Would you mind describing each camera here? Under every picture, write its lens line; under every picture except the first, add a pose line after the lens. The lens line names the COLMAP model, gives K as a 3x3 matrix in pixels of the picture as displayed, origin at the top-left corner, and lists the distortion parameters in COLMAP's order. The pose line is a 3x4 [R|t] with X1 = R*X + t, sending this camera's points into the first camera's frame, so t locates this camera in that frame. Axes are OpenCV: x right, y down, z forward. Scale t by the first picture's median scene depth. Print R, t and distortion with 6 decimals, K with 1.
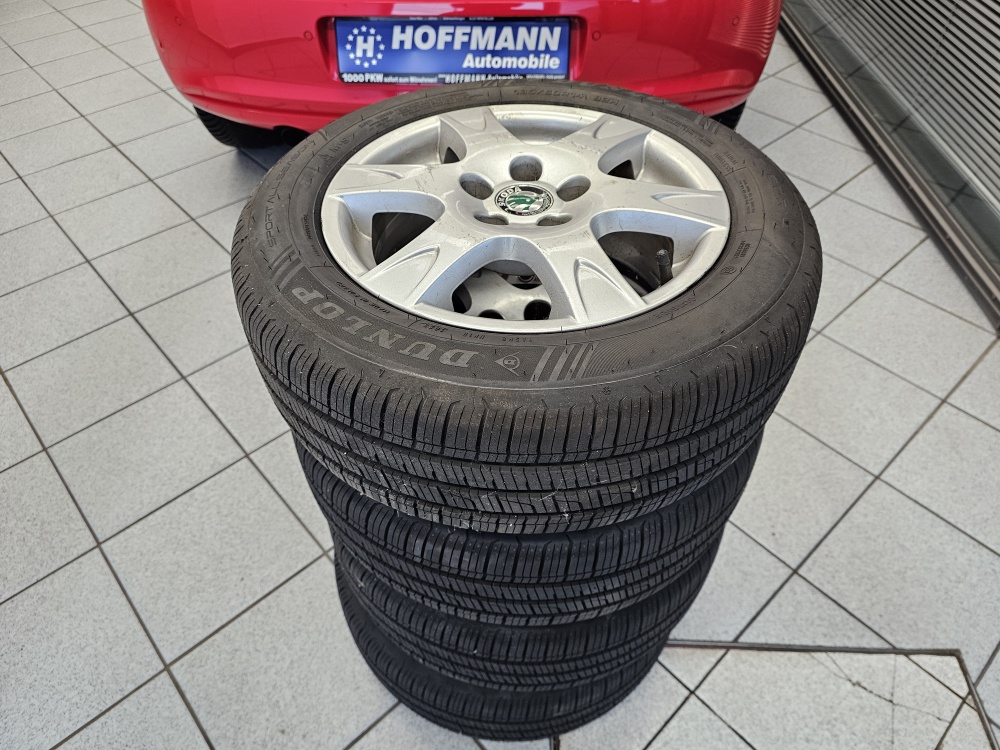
lens RADIAL K [[687.7, 0, 506.7], [0, 687.7, 378.8], [0, 0, 1]] dist [0.040420, -0.045568]
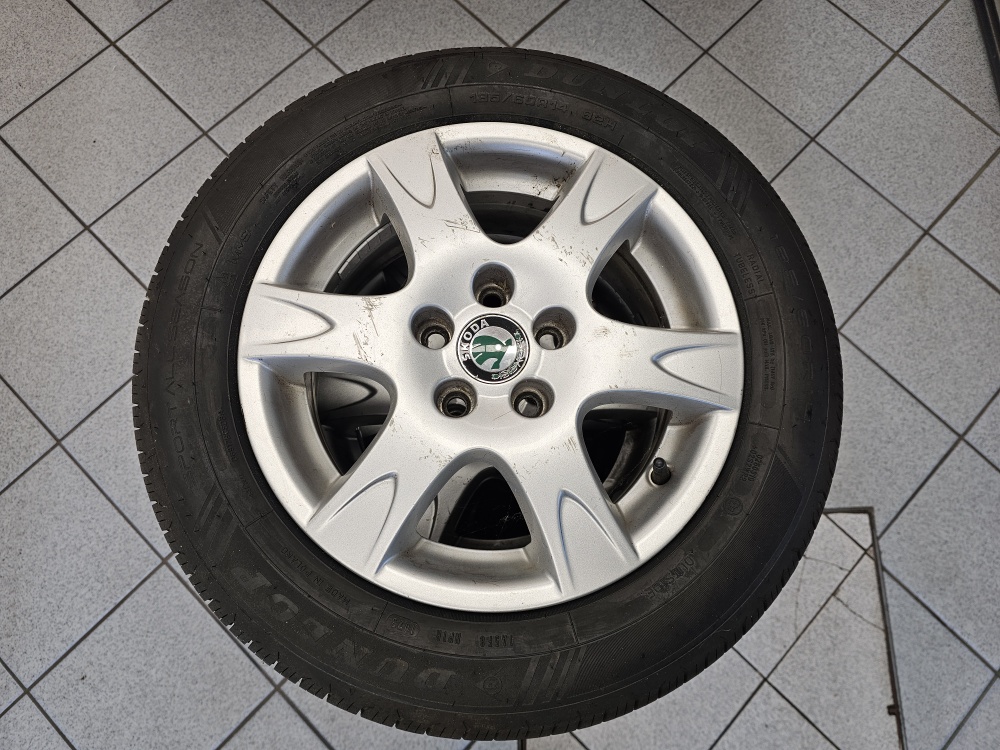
lens RADIAL K [[677.1, 0, 498.6], [0, 677.1, 363.6], [0, 0, 1]] dist [0.075926, -0.085704]
pose [[0.997719, -0.045092, 0.050234, -0.005519], [0.013147, 0.859714, 0.510606, -0.405899], [-0.066211, -0.508781, 0.858346, 0.197256]]
